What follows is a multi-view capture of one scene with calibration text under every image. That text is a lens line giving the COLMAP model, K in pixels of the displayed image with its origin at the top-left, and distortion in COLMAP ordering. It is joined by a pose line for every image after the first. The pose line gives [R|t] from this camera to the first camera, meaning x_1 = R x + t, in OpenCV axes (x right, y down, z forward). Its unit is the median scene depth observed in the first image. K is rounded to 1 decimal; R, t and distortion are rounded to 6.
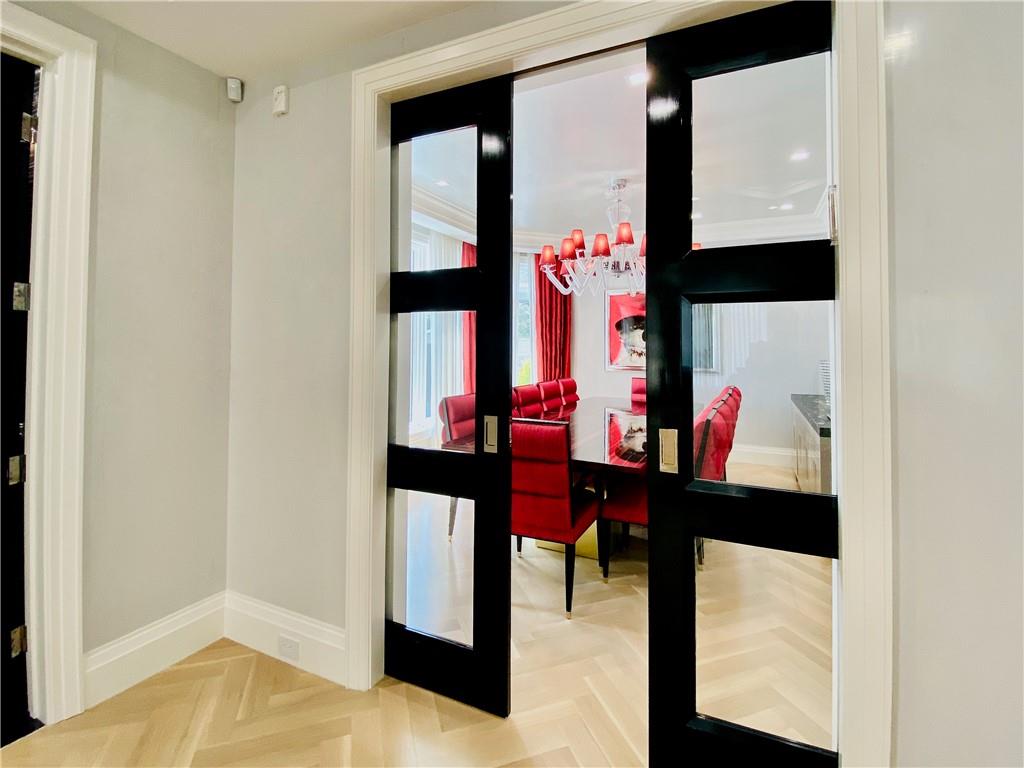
lens RADIAL K [[504.0, 0, 514.1], [0, 504.0, 383.0], [0, 0, 1]] dist [-0.000922, -0.000002]
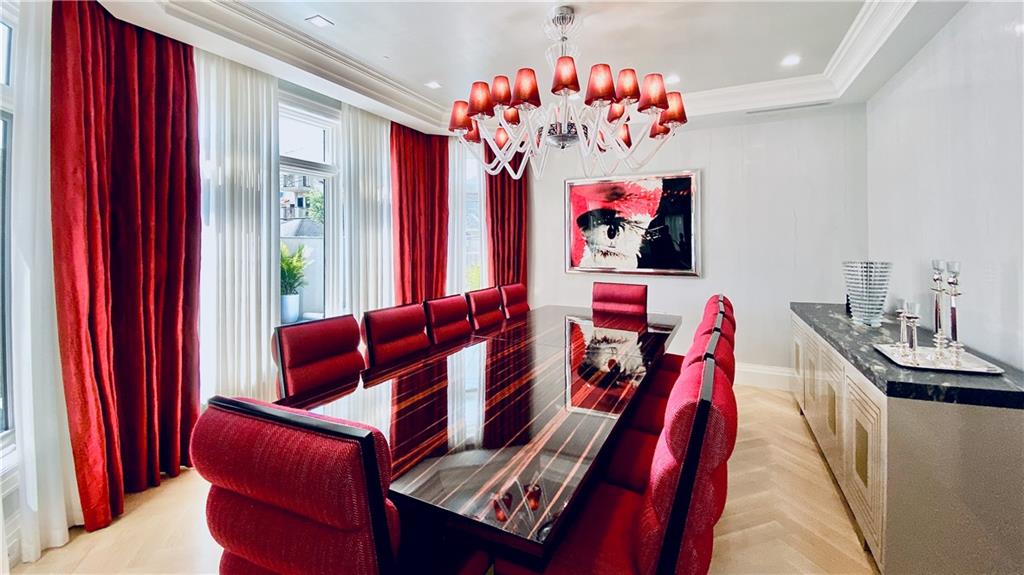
lens RADIAL K [[418.3, 0, 508.9], [0, 418.3, 288.3], [0, 0, 1]] dist [-0.000029, -0.000132]
pose [[0.999841, -0.007561, -0.016151, 0.111943], [0.008027, 0.999547, 0.029018, -0.023176], [0.015924, -0.029143, 0.999448, 0.325067]]
